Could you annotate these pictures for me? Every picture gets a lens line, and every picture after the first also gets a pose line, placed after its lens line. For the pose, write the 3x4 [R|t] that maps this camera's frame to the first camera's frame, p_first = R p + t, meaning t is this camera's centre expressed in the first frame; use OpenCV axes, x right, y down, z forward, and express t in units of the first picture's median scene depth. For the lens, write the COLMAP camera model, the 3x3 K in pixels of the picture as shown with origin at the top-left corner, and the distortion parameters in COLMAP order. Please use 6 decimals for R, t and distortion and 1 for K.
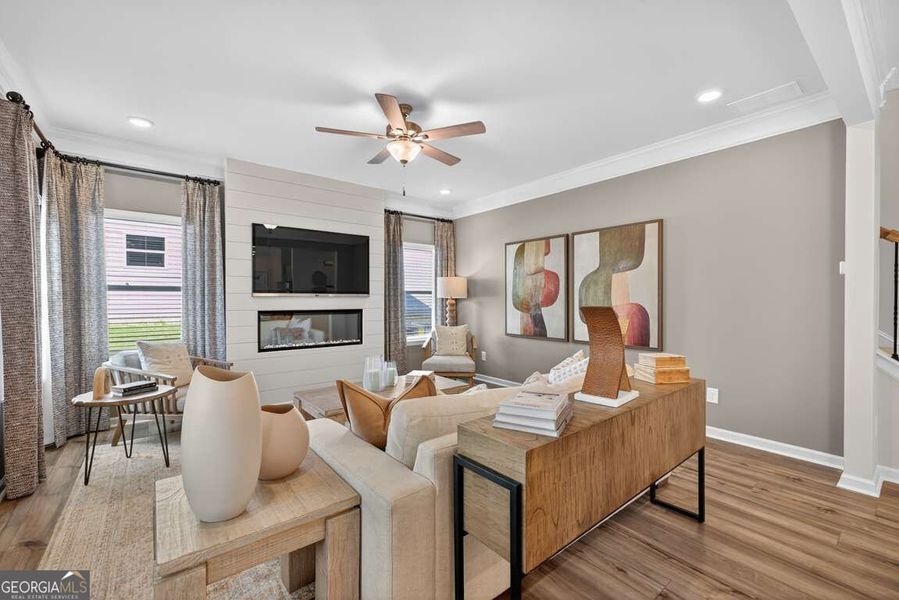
lens RADIAL K [[372.7, 0, 449.5], [0, 372.7, 300.0], [0, 0, 1]] dist [0.000124, -0.000157]
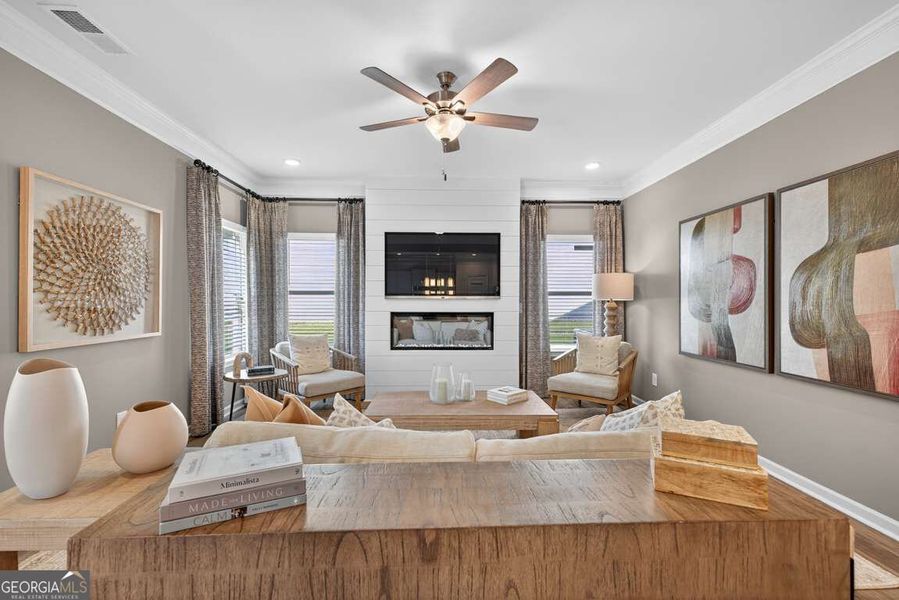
lens RADIAL K [[378.0, 0, 449.5], [0, 378.0, 300.0], [0, 0, 1]] dist [0.000334, 0.000055]
pose [[0.800307, -0.000203, -0.599591, 0.266970], [-0.003831, 0.999978, -0.005452, -0.000274], [0.599579, 0.006660, 0.800288, 0.207092]]
